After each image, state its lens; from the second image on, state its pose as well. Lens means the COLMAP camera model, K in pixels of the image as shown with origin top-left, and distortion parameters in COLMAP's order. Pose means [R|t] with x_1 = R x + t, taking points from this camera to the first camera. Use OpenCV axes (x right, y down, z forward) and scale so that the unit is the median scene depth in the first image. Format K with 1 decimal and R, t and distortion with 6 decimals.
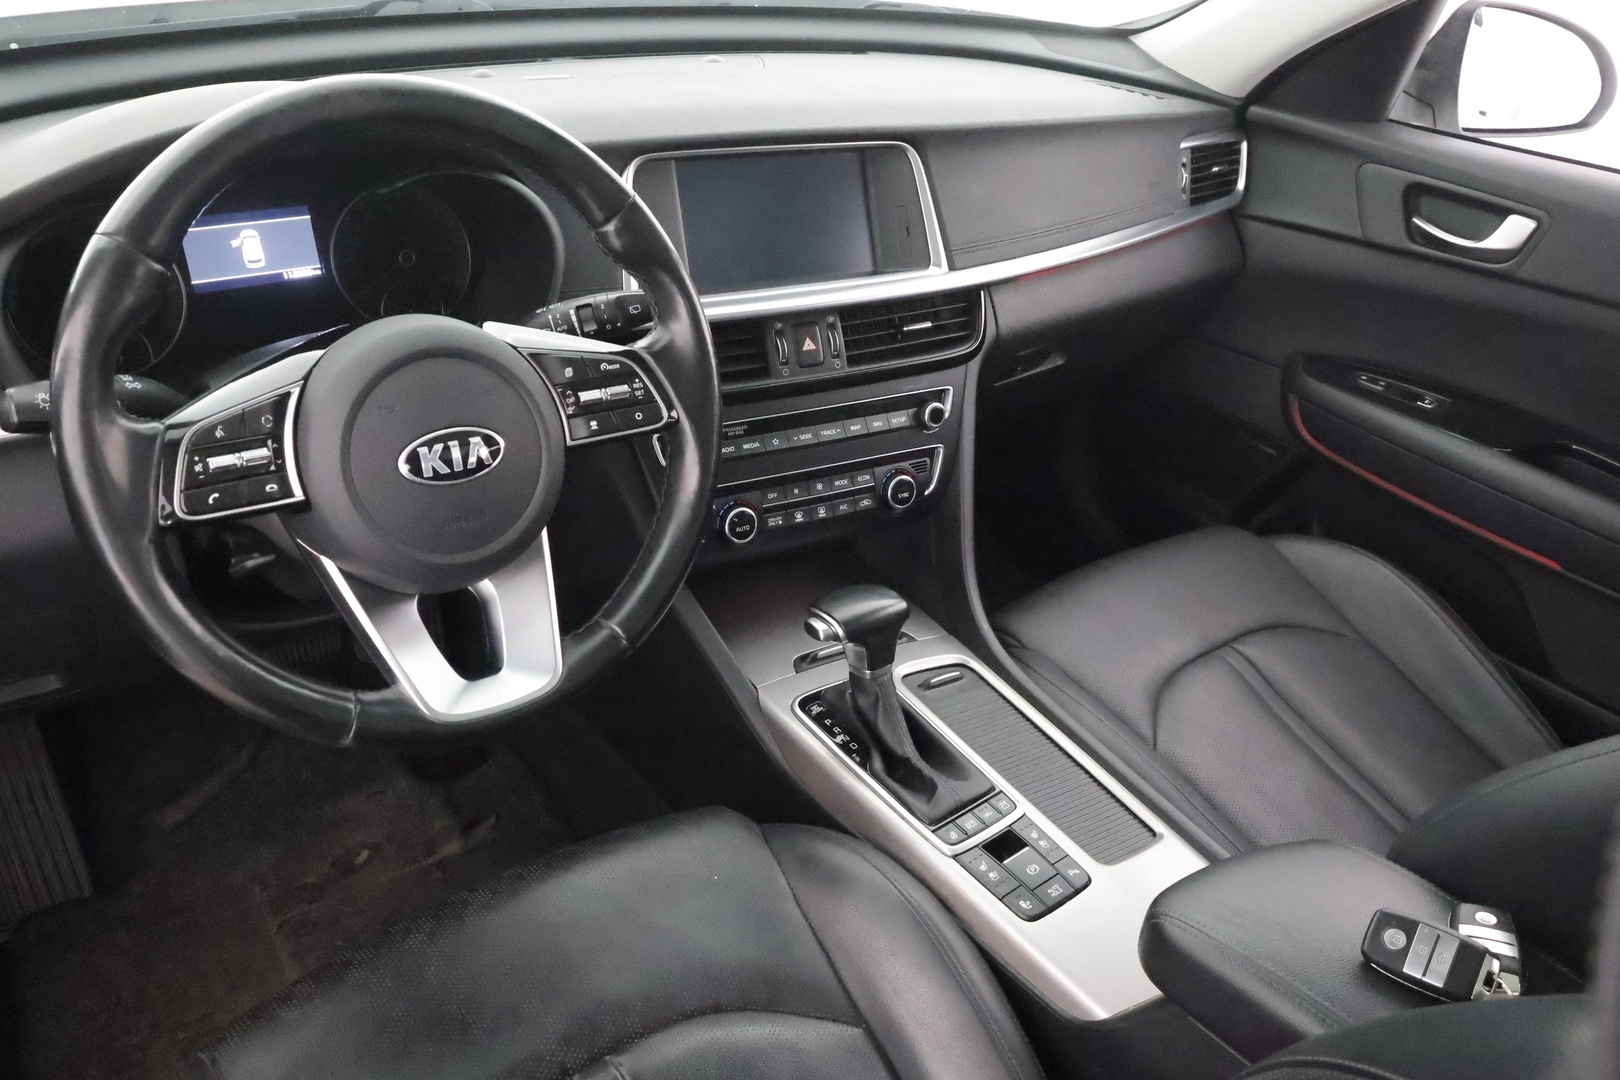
lens RADIAL K [[1266.7, 0, 811.4], [0, 1266.7, 551.2], [0, 0, 1]] dist [0.011731, -0.008462]
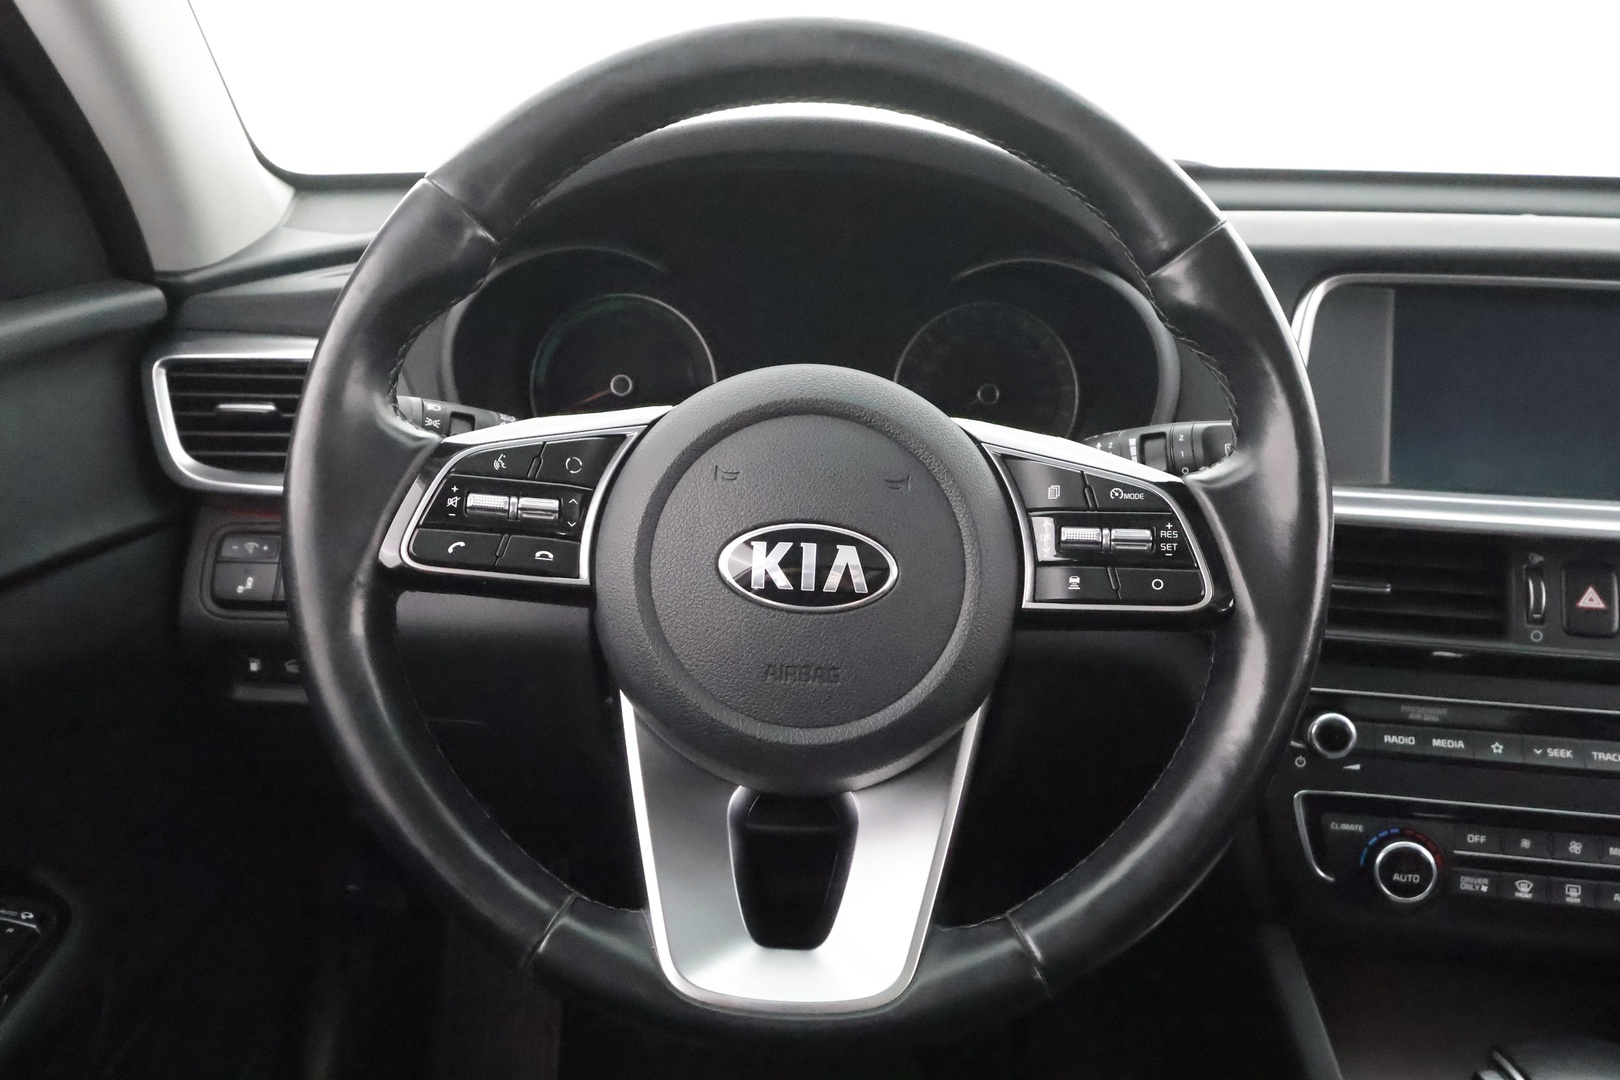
lens RADIAL K [[1266.7, 0, 819.3], [0, 1266.7, 543.9], [0, 0, 1]] dist [0.011731, -0.008462]
pose [[0.796600, 0.126118, -0.591204, 0.057403], [-0.277293, 0.945268, -0.171981, 0.012370], [0.537156, 0.300937, 0.787972, 0.337978]]
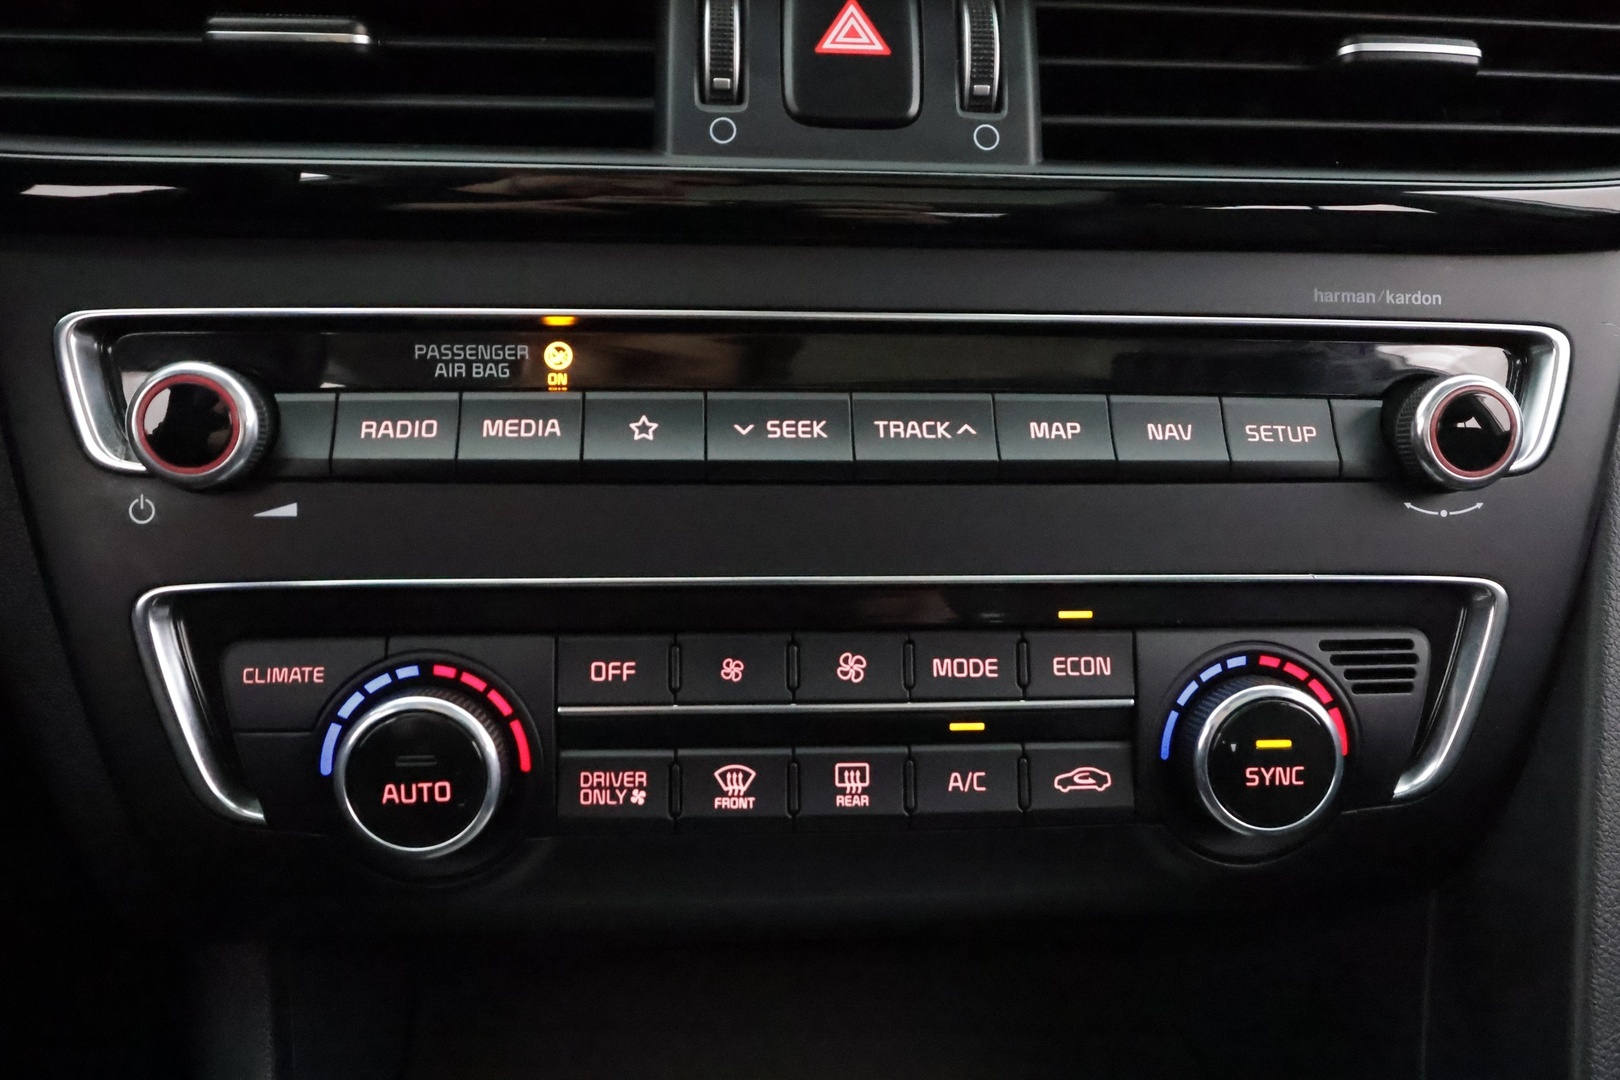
lens RADIAL K [[1266.7, 0, 809.6], [0, 1266.7, 537.9], [0, 0, 1]] dist [0.011731, -0.008462]
pose [[0.903484, 0.081087, -0.420882, 0.094110], [-0.175049, 0.966125, -0.189634, -0.030283], [0.391247, 0.245006, 0.887072, 0.813594]]
